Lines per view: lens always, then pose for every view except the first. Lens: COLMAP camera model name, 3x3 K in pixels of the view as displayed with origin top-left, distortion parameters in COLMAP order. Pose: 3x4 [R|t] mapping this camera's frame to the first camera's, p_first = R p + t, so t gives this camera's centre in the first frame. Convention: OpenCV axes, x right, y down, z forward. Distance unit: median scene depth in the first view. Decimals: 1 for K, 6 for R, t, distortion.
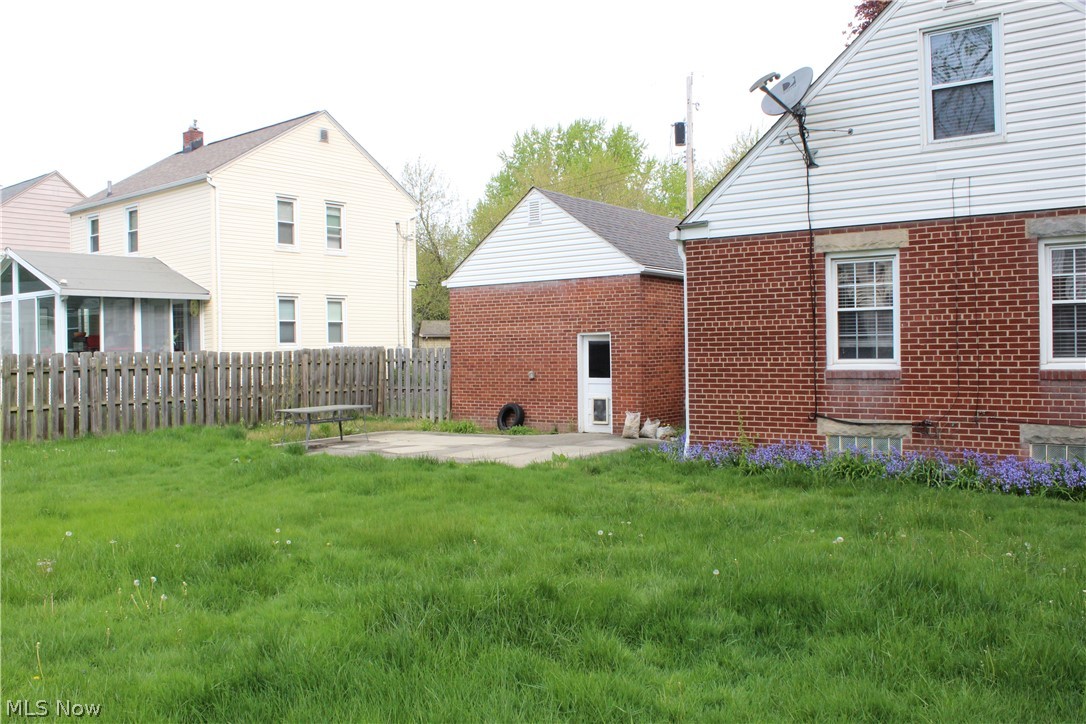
lens RADIAL K [[915.8, 0, 537.7], [0, 915.8, 364.4], [0, 0, 1]] dist [-0.030507, 0.023491]
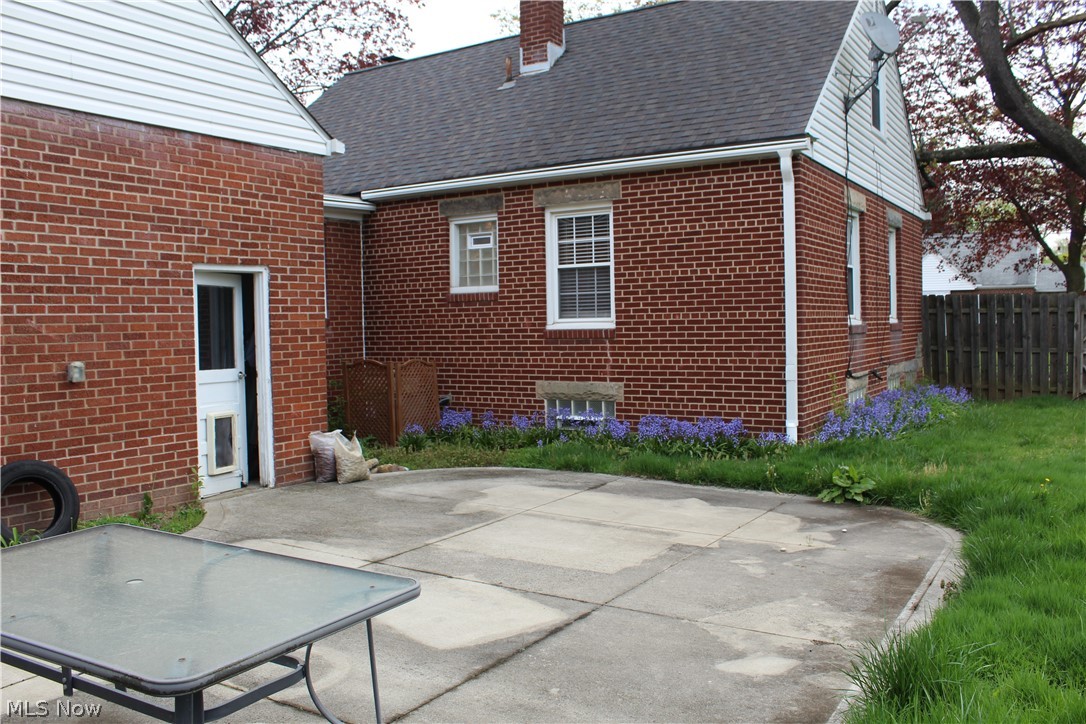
lens RADIAL K [[915.8, 0, 554.6], [0, 915.8, 342.2], [0, 0, 1]] dist [-0.030507, 0.023491]
pose [[-0.092980, -0.022903, 0.995405, -0.571289], [0.026046, 0.999337, 0.025426, -0.007611], [-0.995327, 0.028290, -0.092321, 1.304758]]
